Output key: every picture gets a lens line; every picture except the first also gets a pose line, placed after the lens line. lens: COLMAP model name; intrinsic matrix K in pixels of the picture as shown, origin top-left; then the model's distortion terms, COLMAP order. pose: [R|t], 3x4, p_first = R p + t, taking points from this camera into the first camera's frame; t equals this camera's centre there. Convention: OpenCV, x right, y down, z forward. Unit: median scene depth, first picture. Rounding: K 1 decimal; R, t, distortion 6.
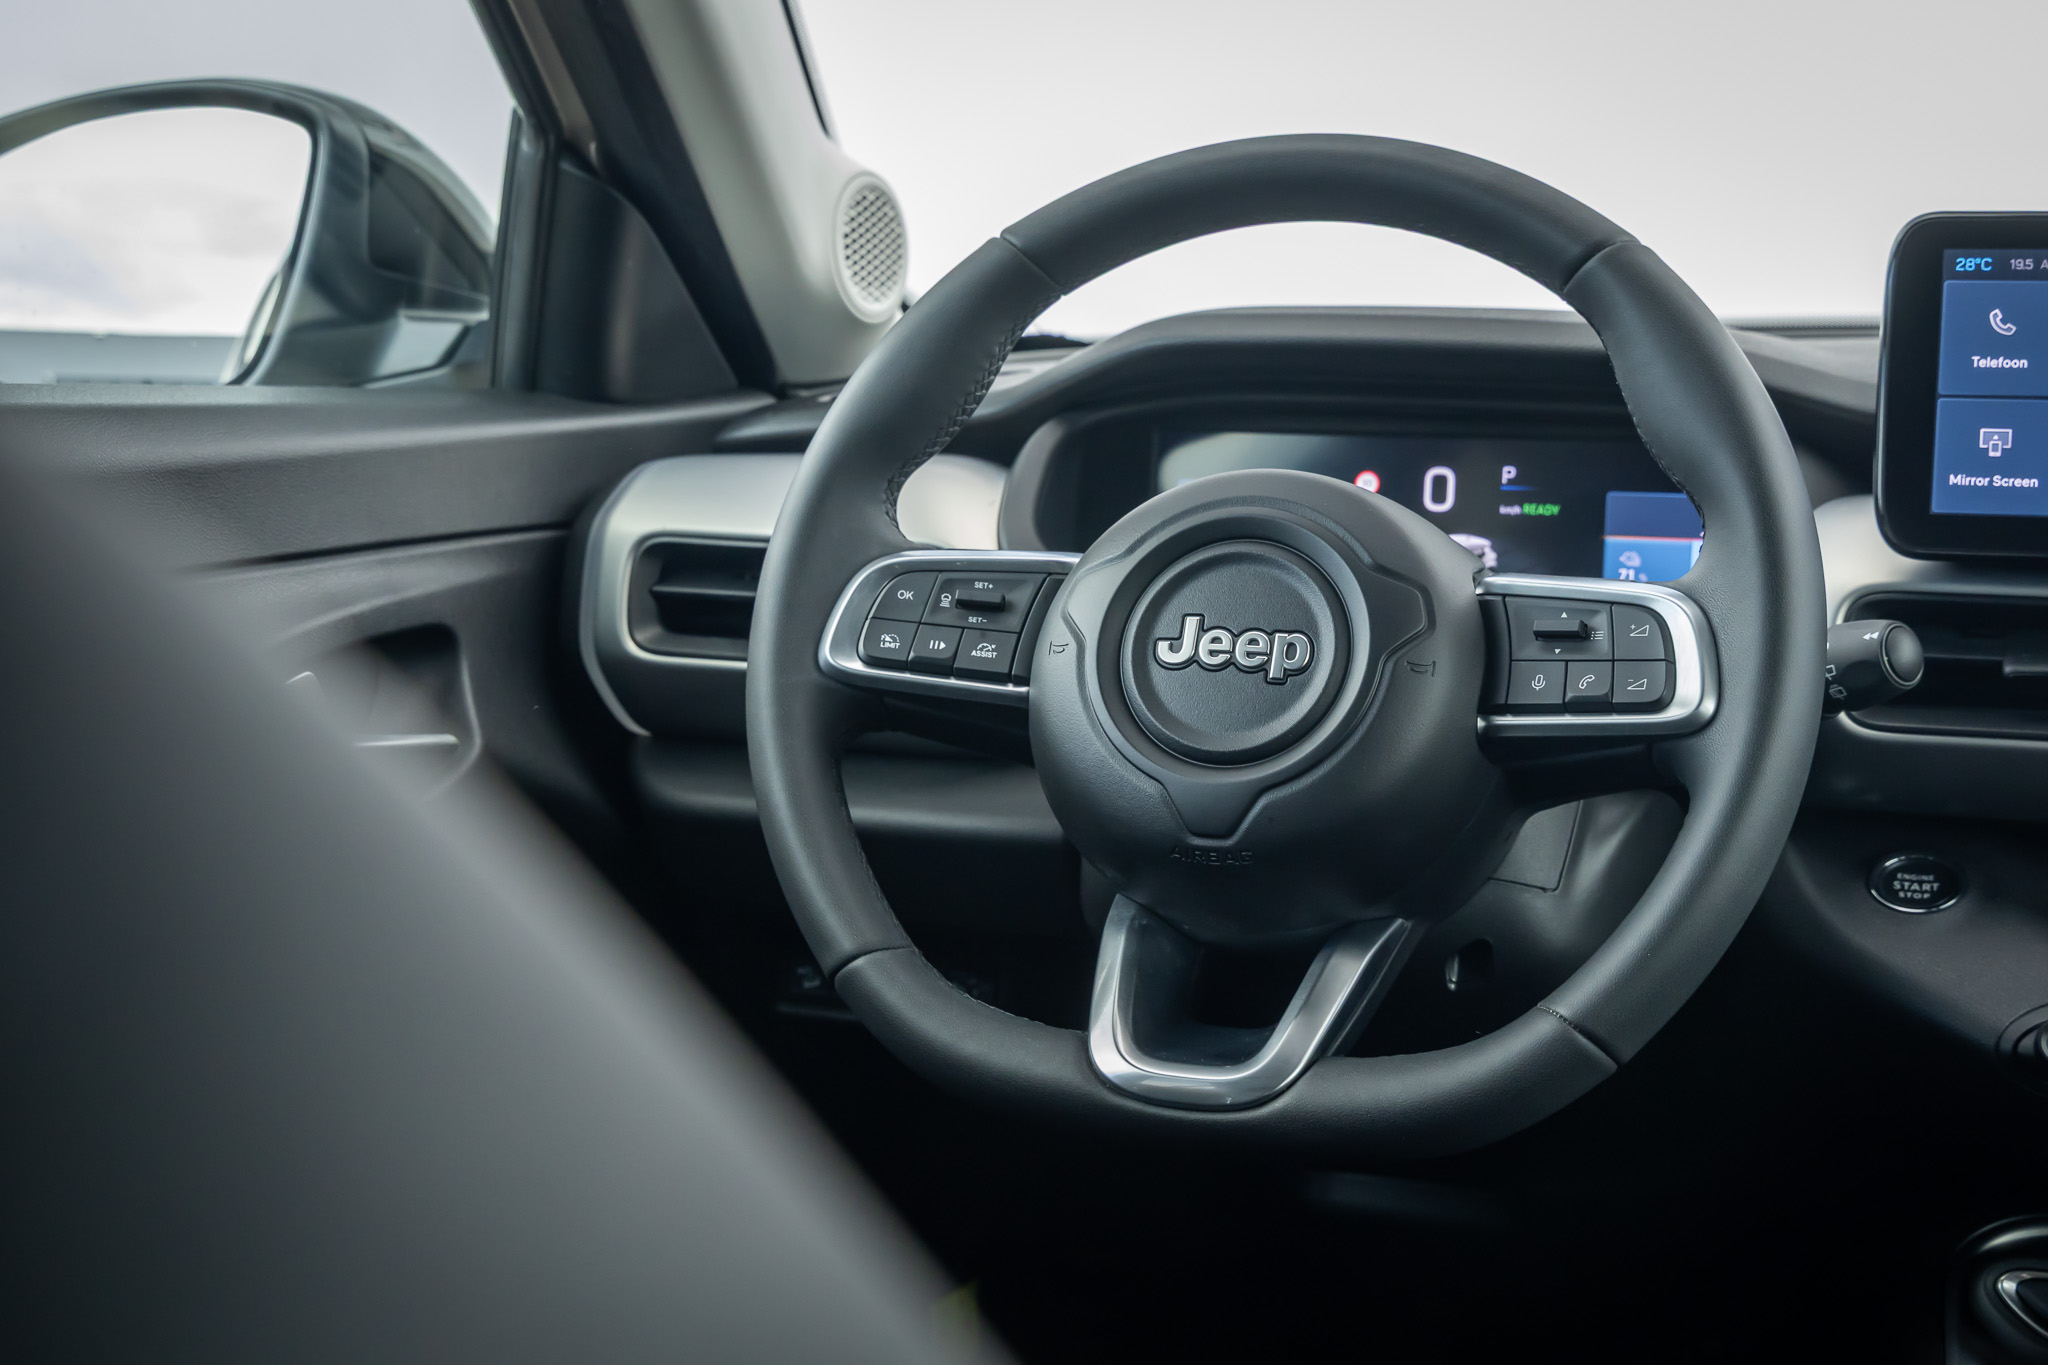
lens RADIAL K [[3072.3, 0, 1018.4], [0, 3072.3, 638.4], [0, 0, 1]] dist [-0.005958, 0.000000]
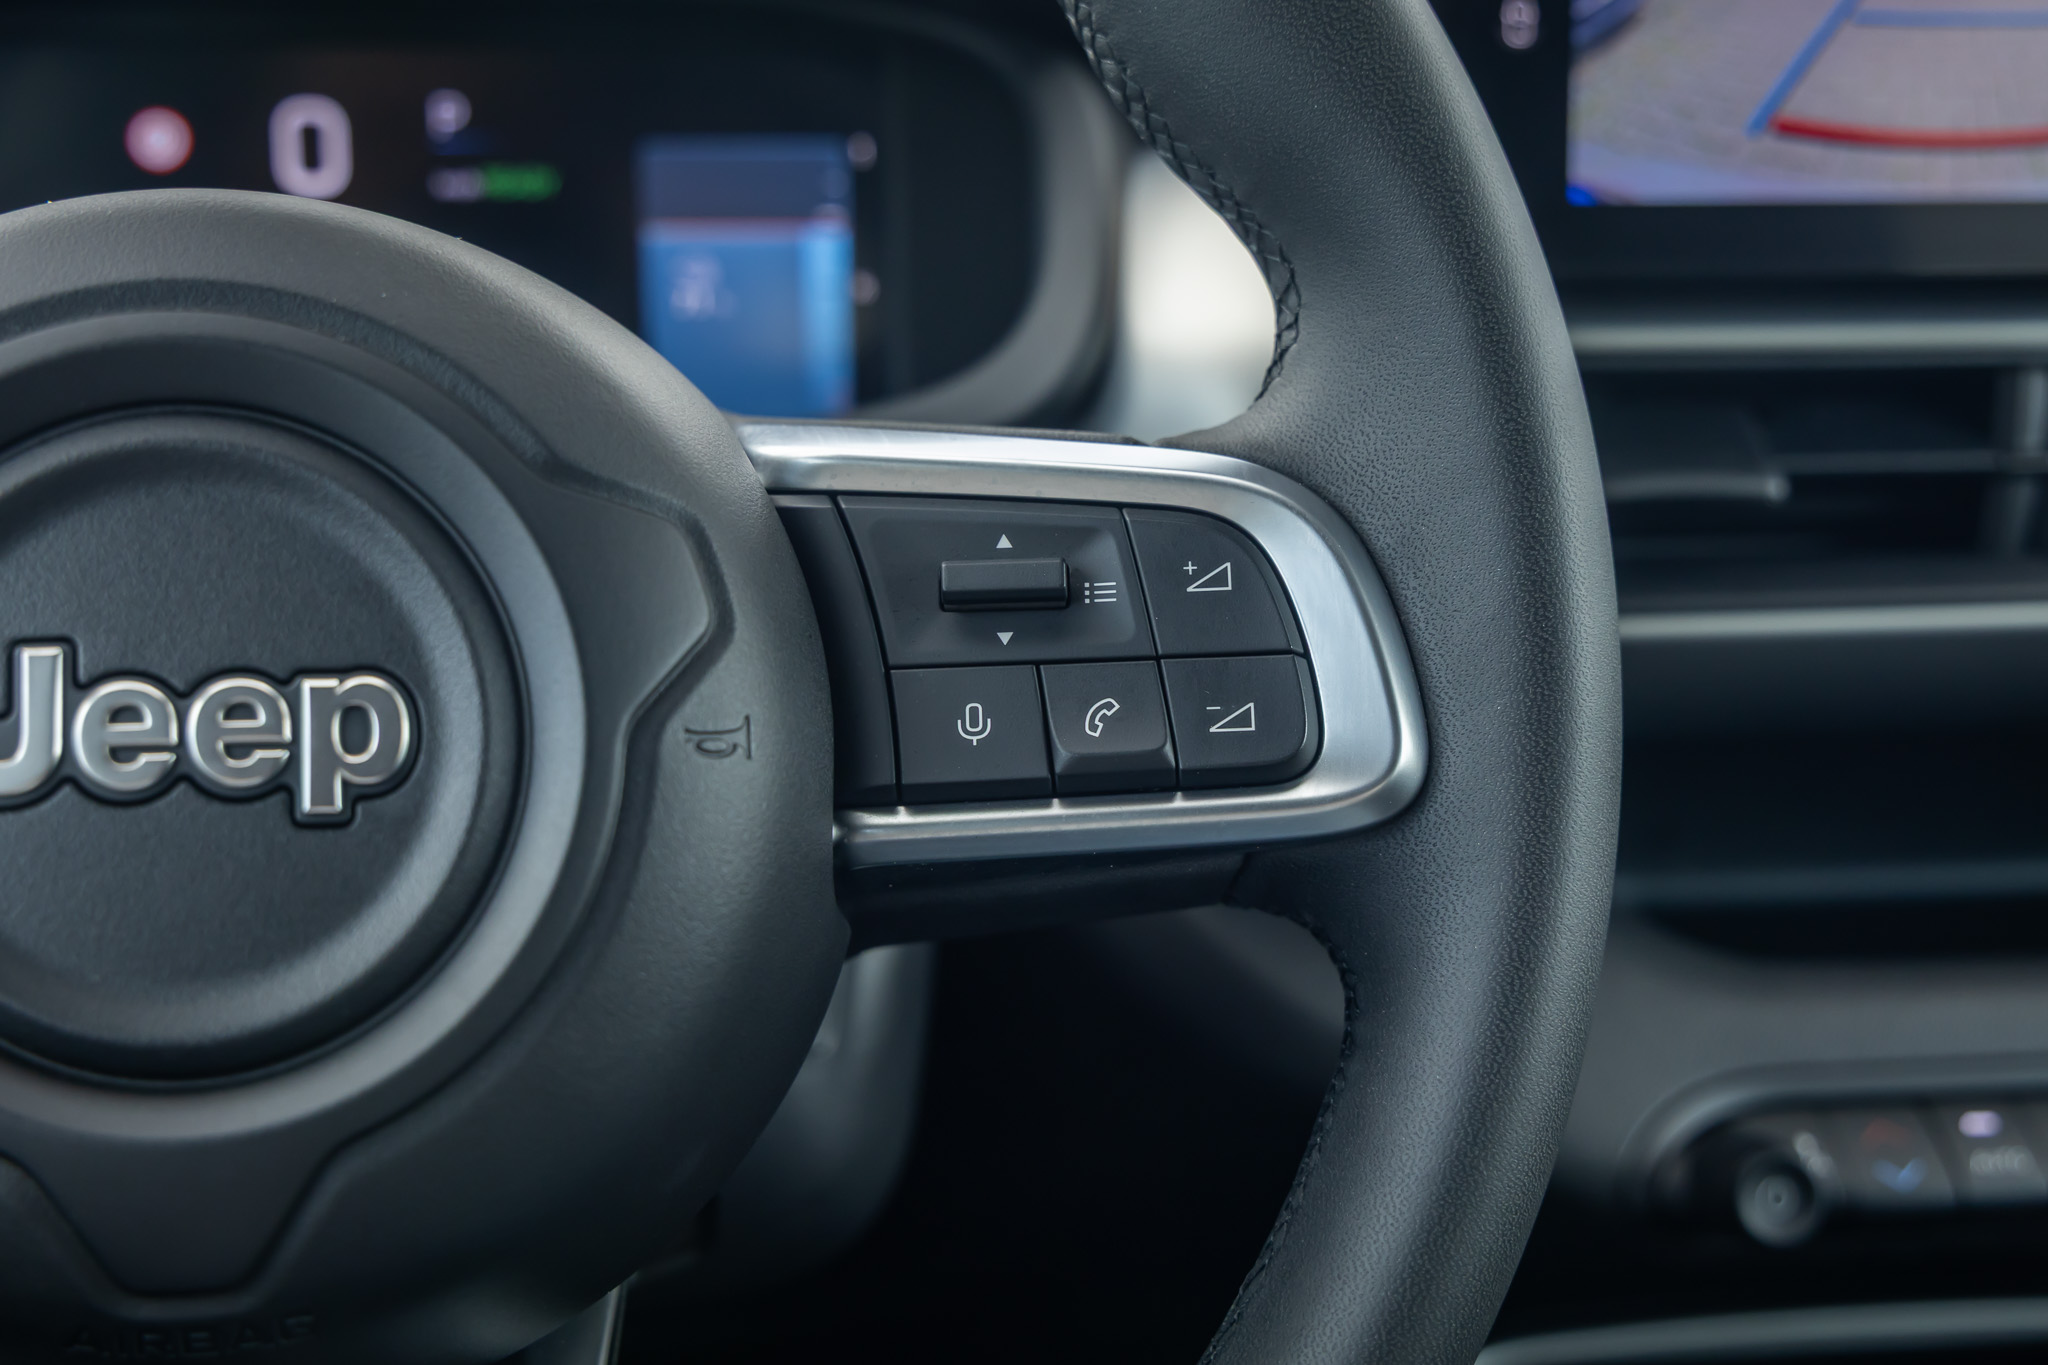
lens RADIAL K [[2778.2, 0, 1010.6], [0, 2778.2, 671.5], [0, 0, 1]] dist [0.034157, 0.000000]
pose [[0.872325, -0.126194, 0.472359, 0.003162], [0.041090, 0.981621, 0.186363, -0.058284], [-0.487196, -0.143160, 0.861479, 0.670506]]
